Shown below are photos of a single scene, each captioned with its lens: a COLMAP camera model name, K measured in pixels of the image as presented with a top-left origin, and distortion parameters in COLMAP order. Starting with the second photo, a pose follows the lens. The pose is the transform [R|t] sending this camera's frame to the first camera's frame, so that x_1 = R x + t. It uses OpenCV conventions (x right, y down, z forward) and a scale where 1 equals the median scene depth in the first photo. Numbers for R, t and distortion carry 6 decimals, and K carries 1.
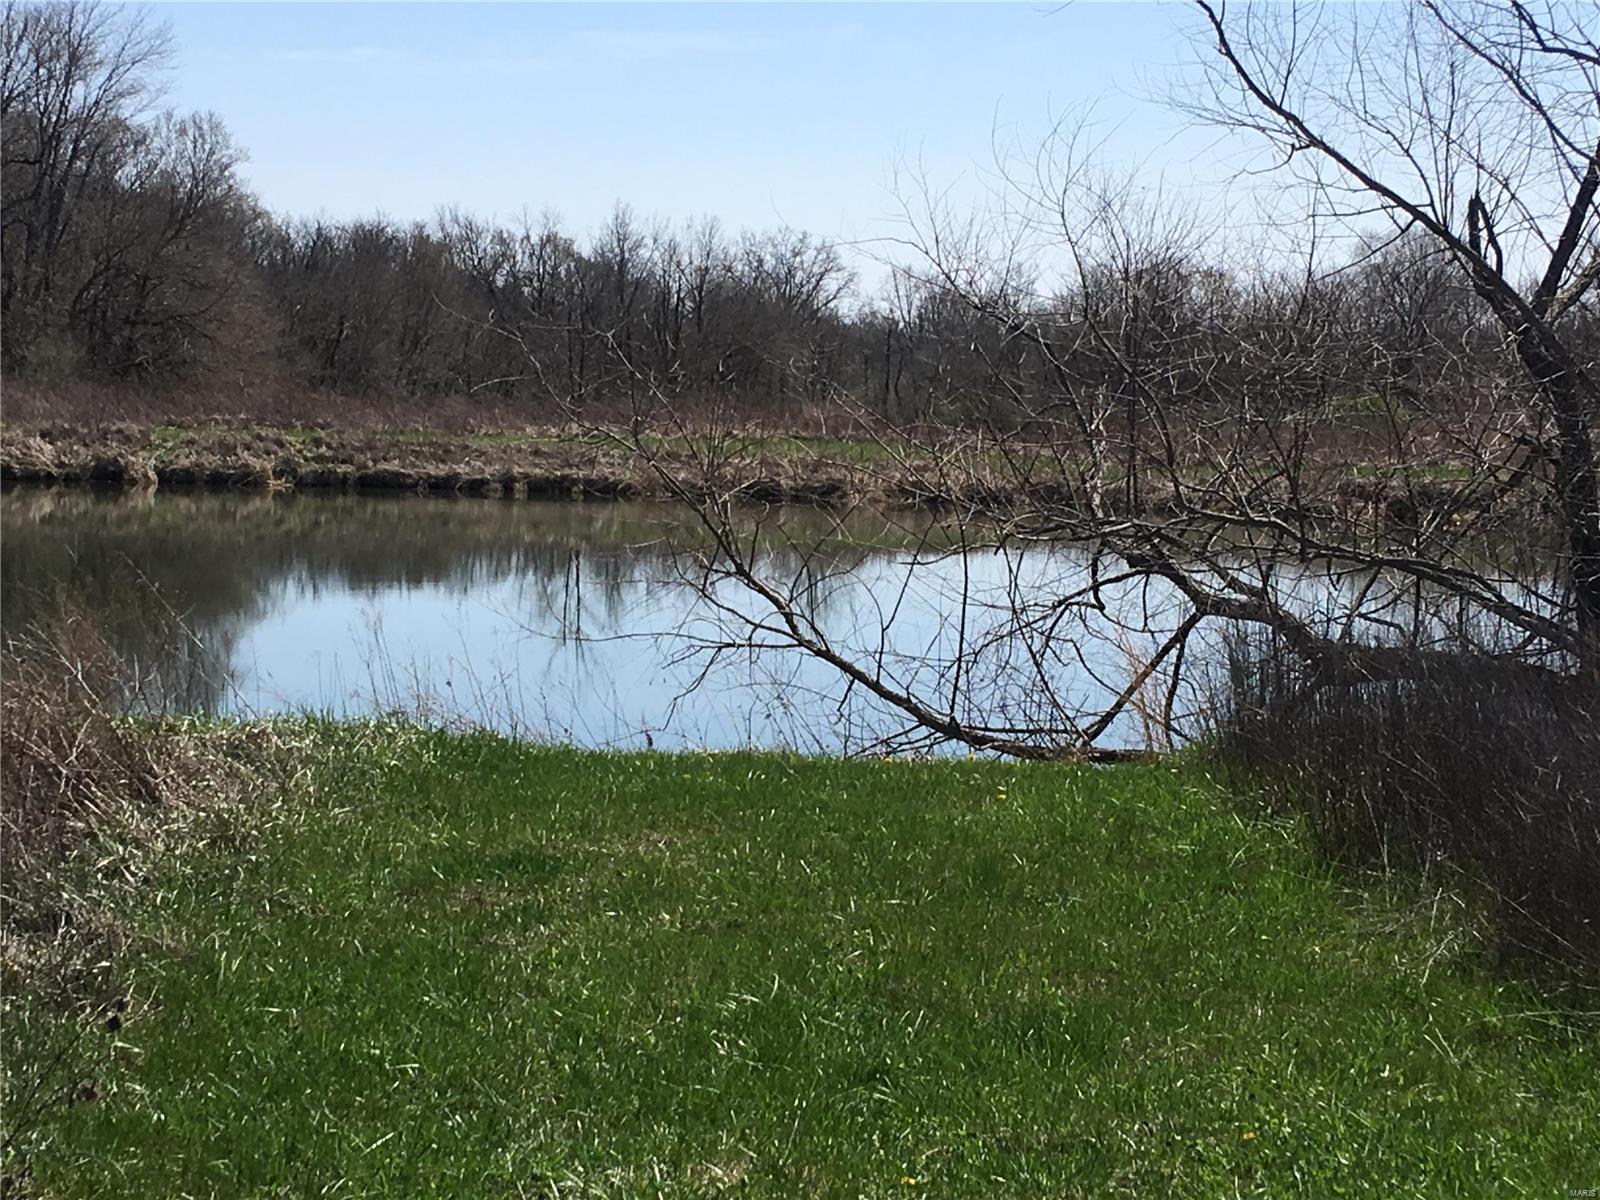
lens RADIAL K [[3304.8, 0, 800.0], [0, 3304.8, 600.0], [0, 0, 1]] dist [0.077051, 0.489474]
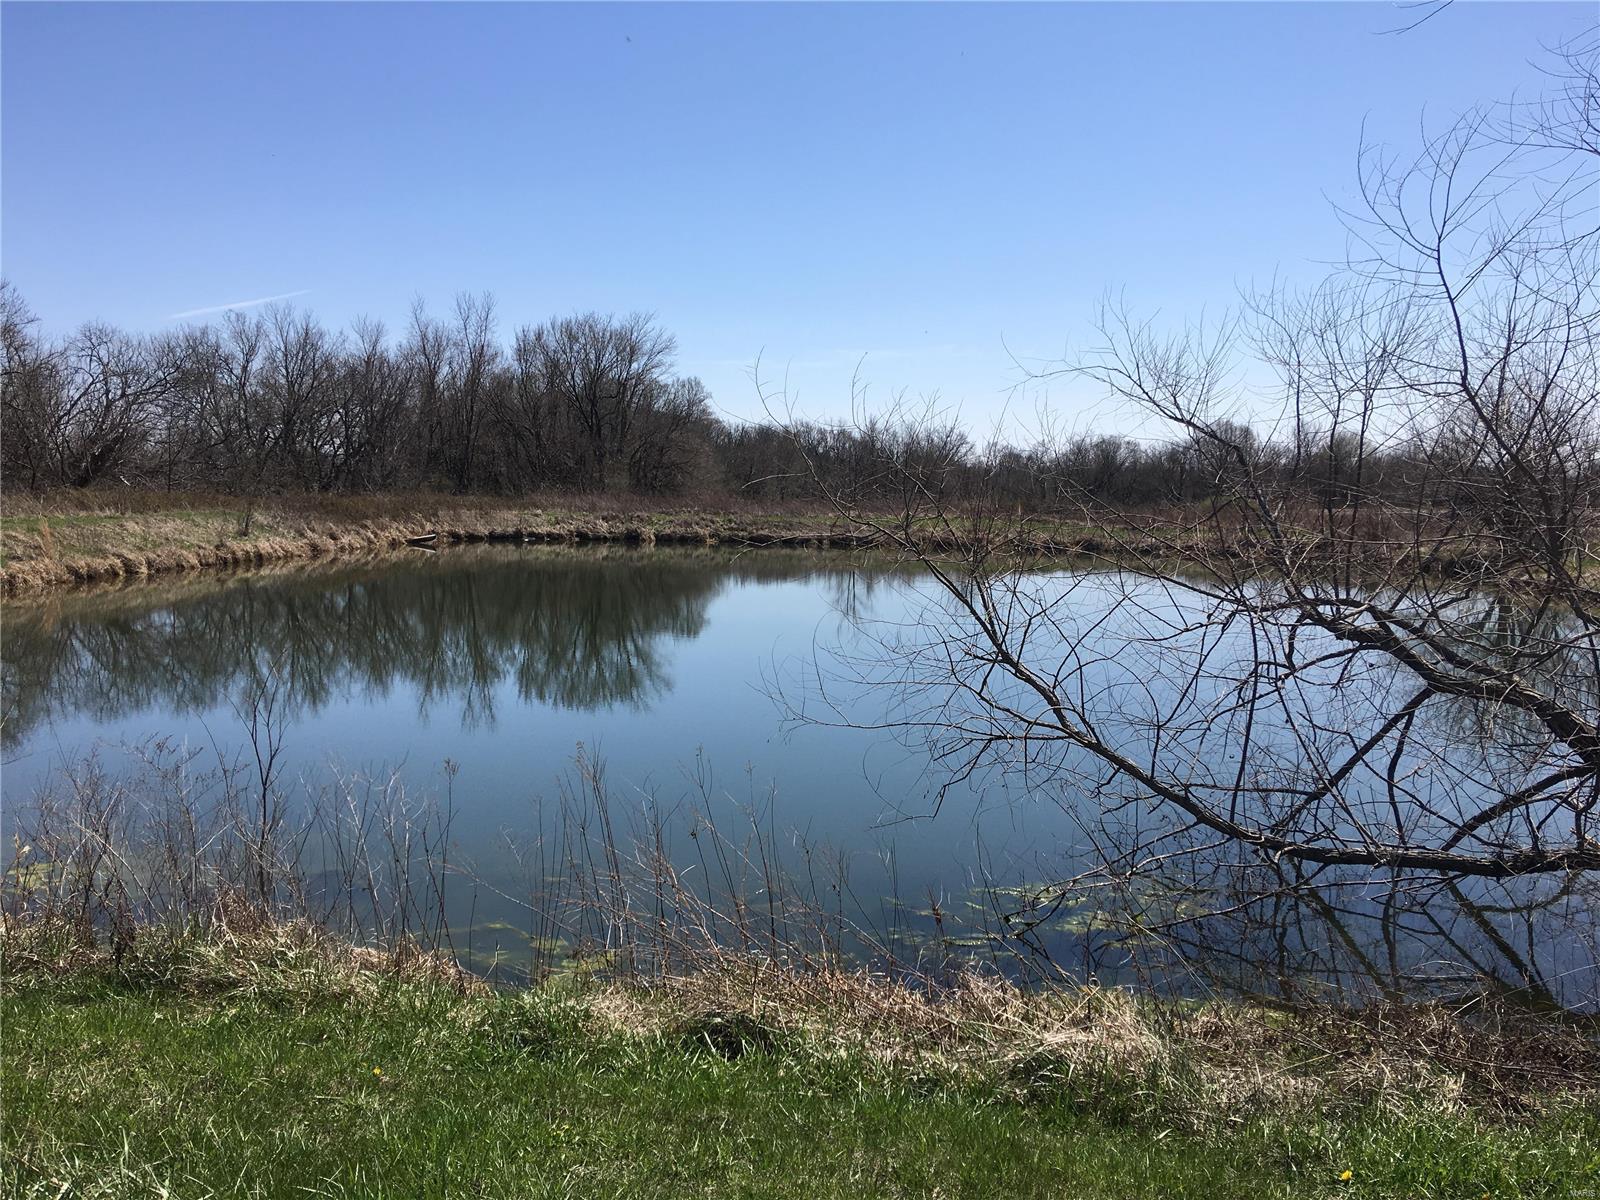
lens RADIAL K [[1354.8, 0, 835.5], [0, 1354.8, 594.1], [0, 0, 1]] dist [0.093296, -0.002353]
pose [[0.996723, -0.001448, -0.080883, -0.006417], [0.002146, 0.999961, 0.008538, -0.005734], [0.080867, -0.008684, 0.996687, 0.099550]]
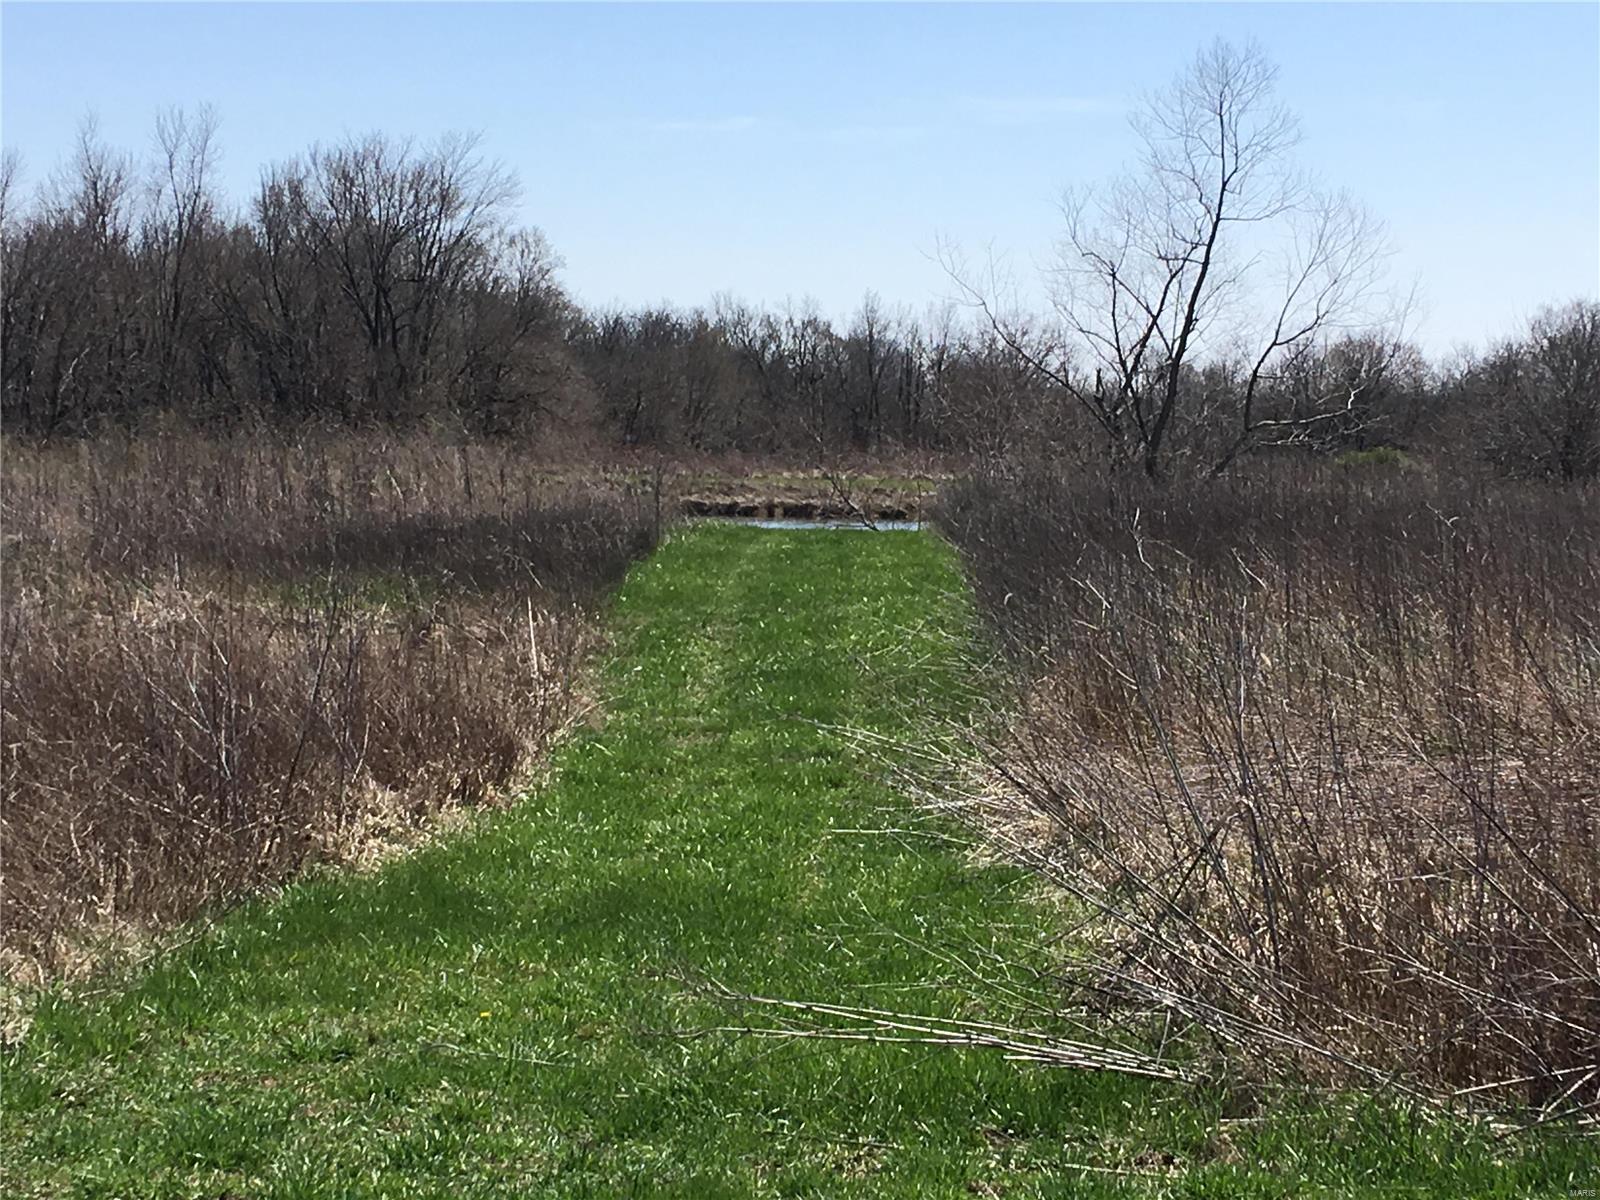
lens RADIAL K [[3304.8, 0, 800.0], [0, 3304.8, 600.0], [0, 0, 1]] dist [0.077051, 0.489474]
pose [[0.996737, -0.000414, -0.080718, 0.030761], [-0.001190, 0.999803, -0.019815, 0.023788], [0.080710, 0.019846, 0.996540, -0.328983]]
